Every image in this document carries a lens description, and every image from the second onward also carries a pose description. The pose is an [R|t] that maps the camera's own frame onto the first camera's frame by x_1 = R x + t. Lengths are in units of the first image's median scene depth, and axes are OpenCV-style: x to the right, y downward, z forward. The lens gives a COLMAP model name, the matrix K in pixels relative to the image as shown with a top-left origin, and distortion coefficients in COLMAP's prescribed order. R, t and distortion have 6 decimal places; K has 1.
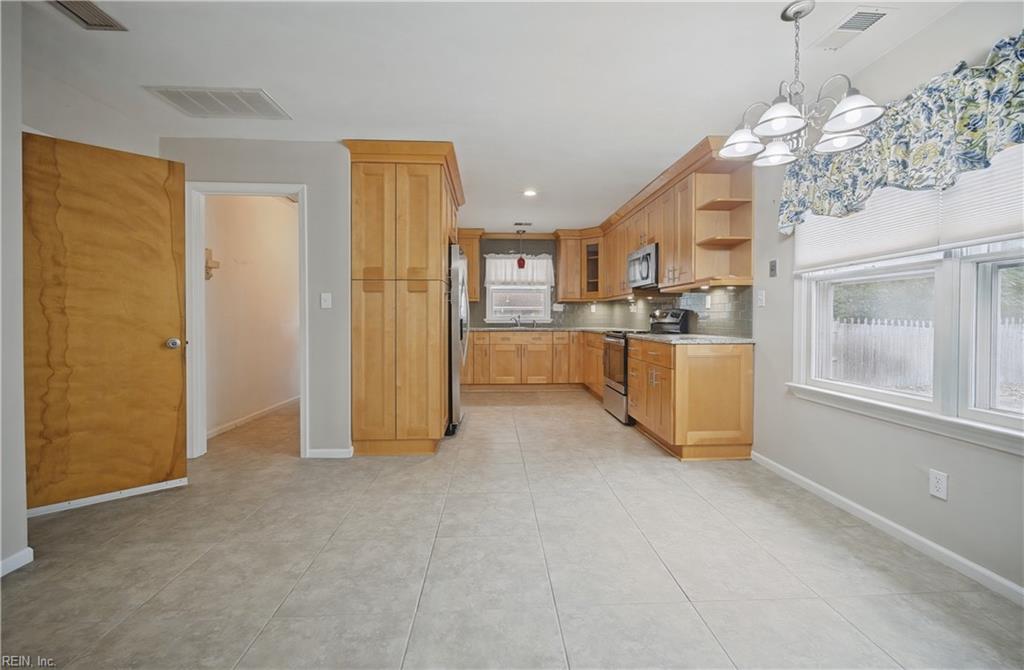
lens RADIAL K [[408.1, 0, 522.2], [0, 408.1, 319.4], [0, 0, 1]] dist [0.000535, -0.000002]
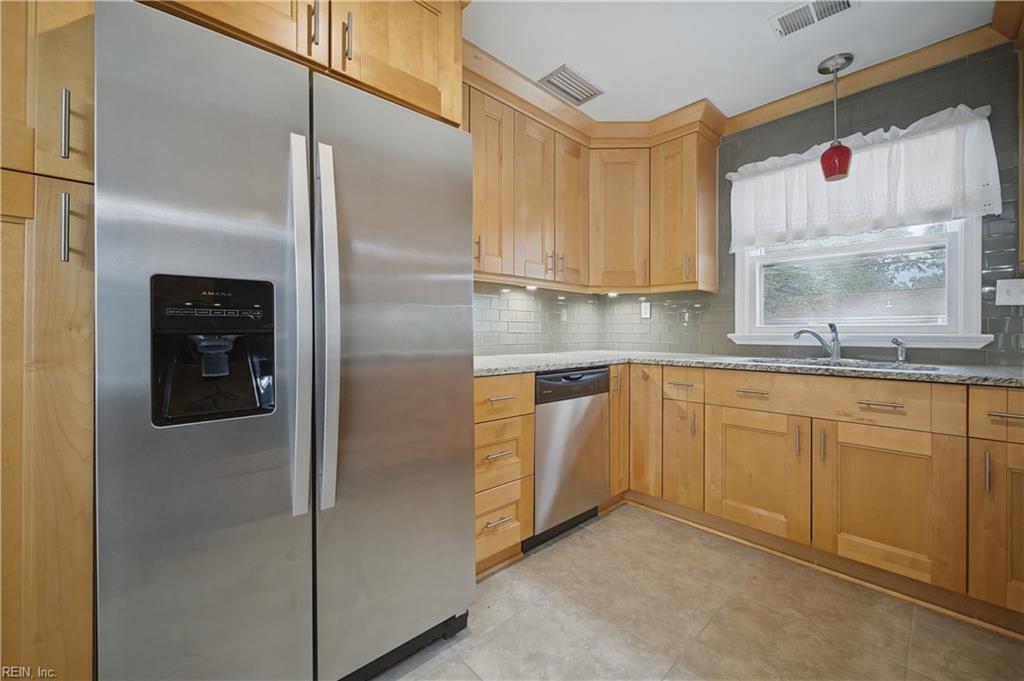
lens RADIAL K [[404.3, 0, 513.1], [0, 404.3, 332.6], [0, 0, 1]] dist [-0.001262, 0.000078]
pose [[0.633287, 0.000199, -0.773917, 0.088515], [-0.007311, 0.999957, -0.005725, 0.001431], [0.773883, 0.009284, 0.633261, 0.631617]]
